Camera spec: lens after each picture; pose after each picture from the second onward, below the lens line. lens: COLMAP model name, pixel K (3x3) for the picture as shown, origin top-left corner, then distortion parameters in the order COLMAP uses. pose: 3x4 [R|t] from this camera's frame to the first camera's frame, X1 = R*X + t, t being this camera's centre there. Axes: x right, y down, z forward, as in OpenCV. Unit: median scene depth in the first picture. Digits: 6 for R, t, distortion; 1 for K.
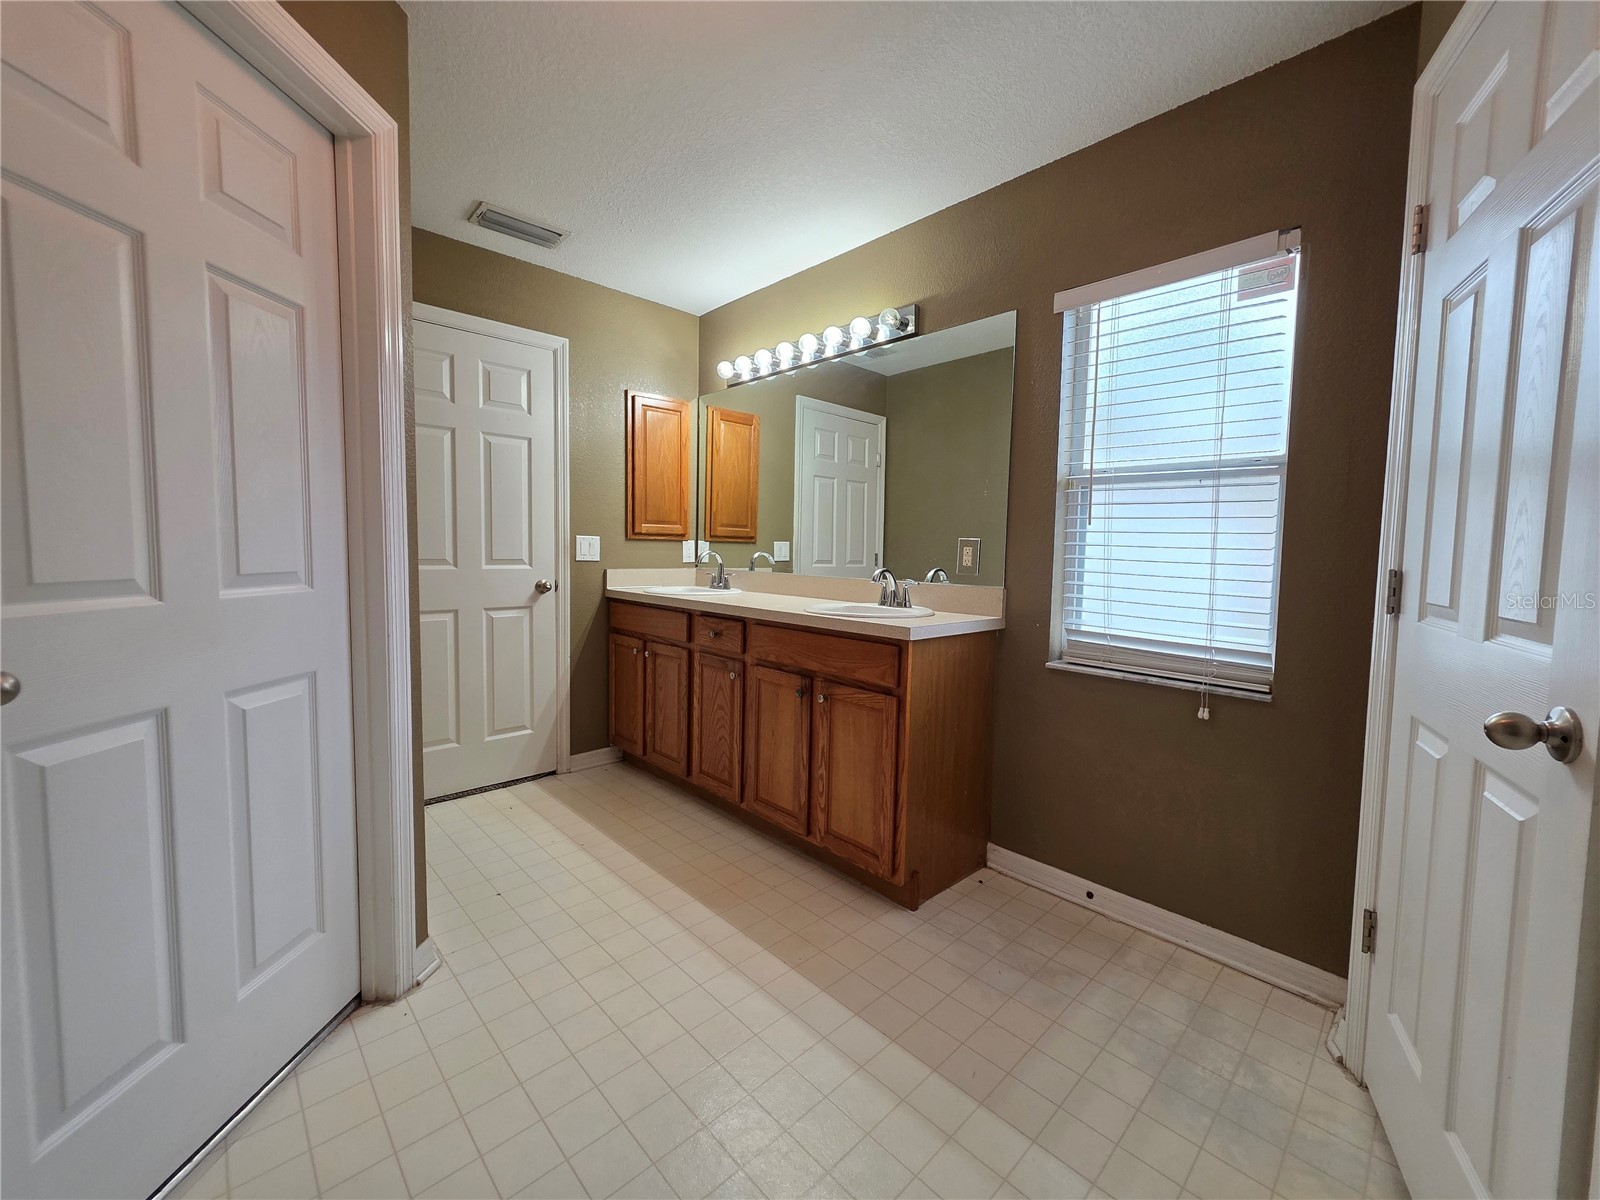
lens RADIAL K [[639.9, 0, 800.0], [0, 639.9, 591.2], [0, 0, 1]] dist [0.001249, 0.000009]
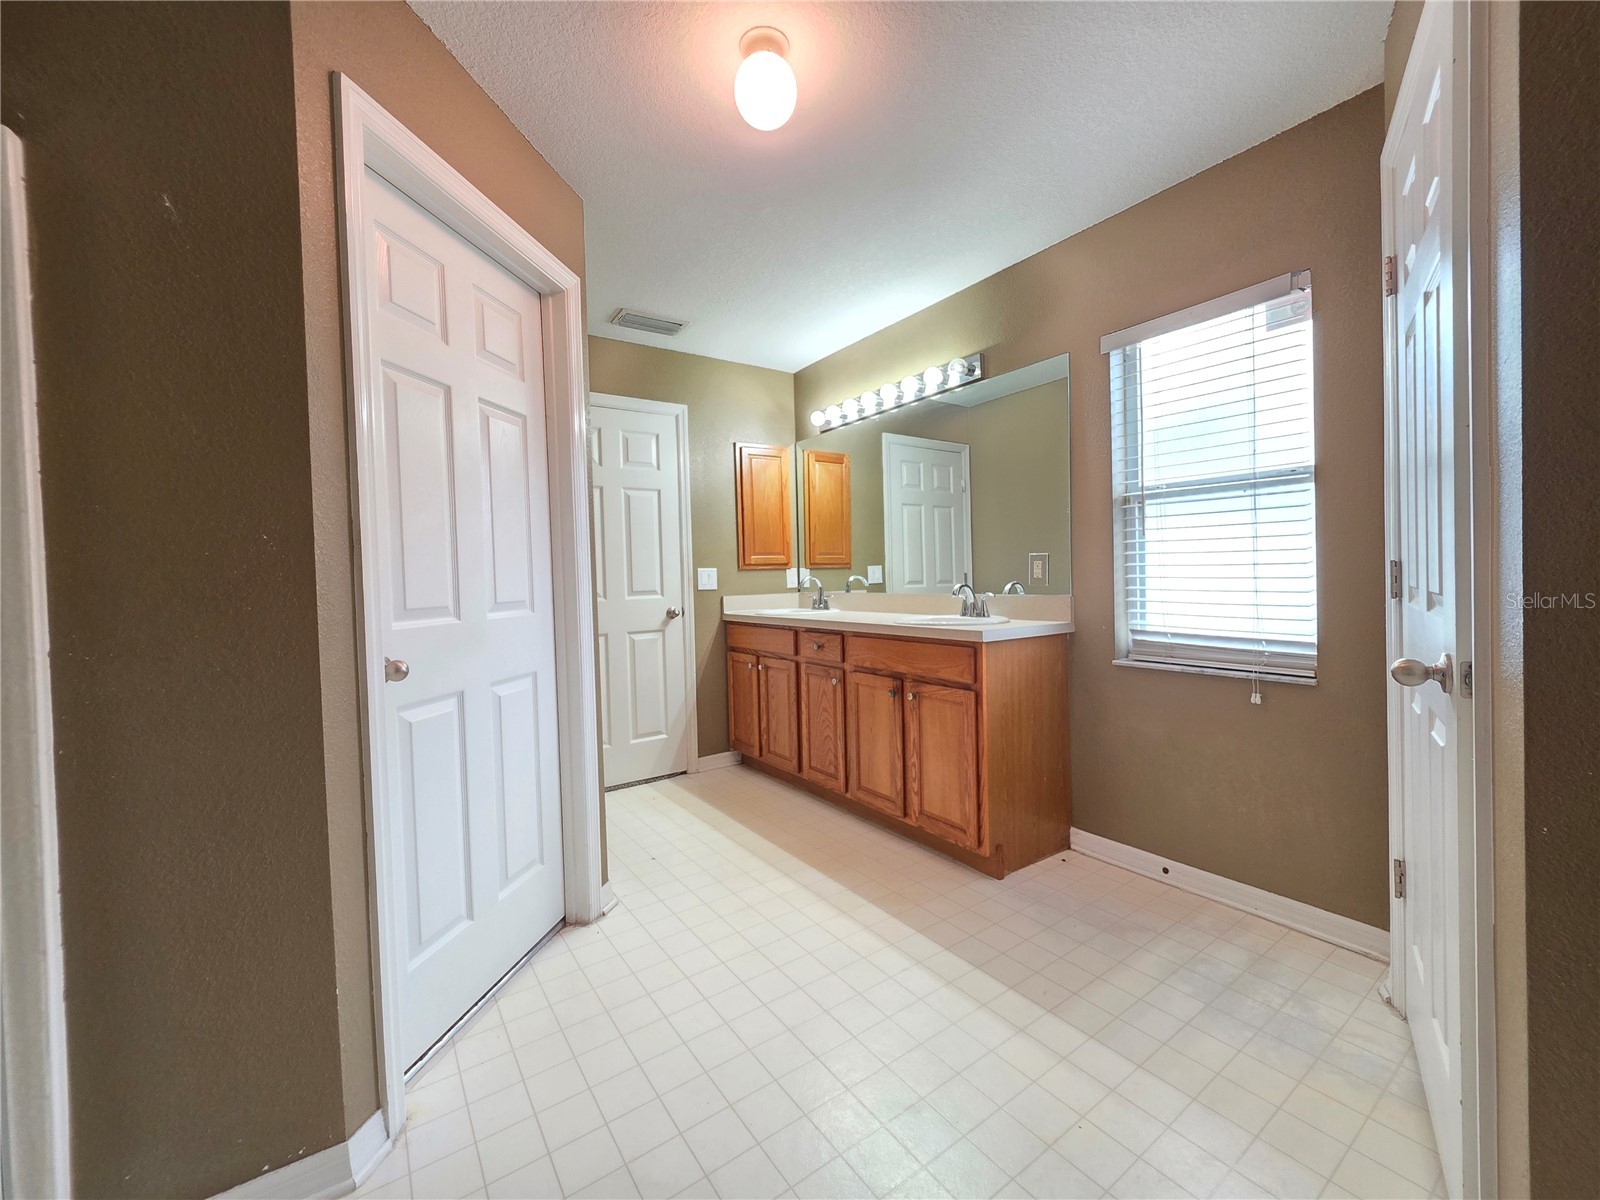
lens RADIAL K [[639.9, 0, 805.6], [0, 639.9, 592.7], [0, 0, 1]] dist [0.001249, 0.000009]
pose [[0.988649, -0.042813, -0.144013, 0.023032], [0.036912, 0.998376, -0.043399, 0.025689], [0.145637, 0.037591, 0.988624, -0.216978]]
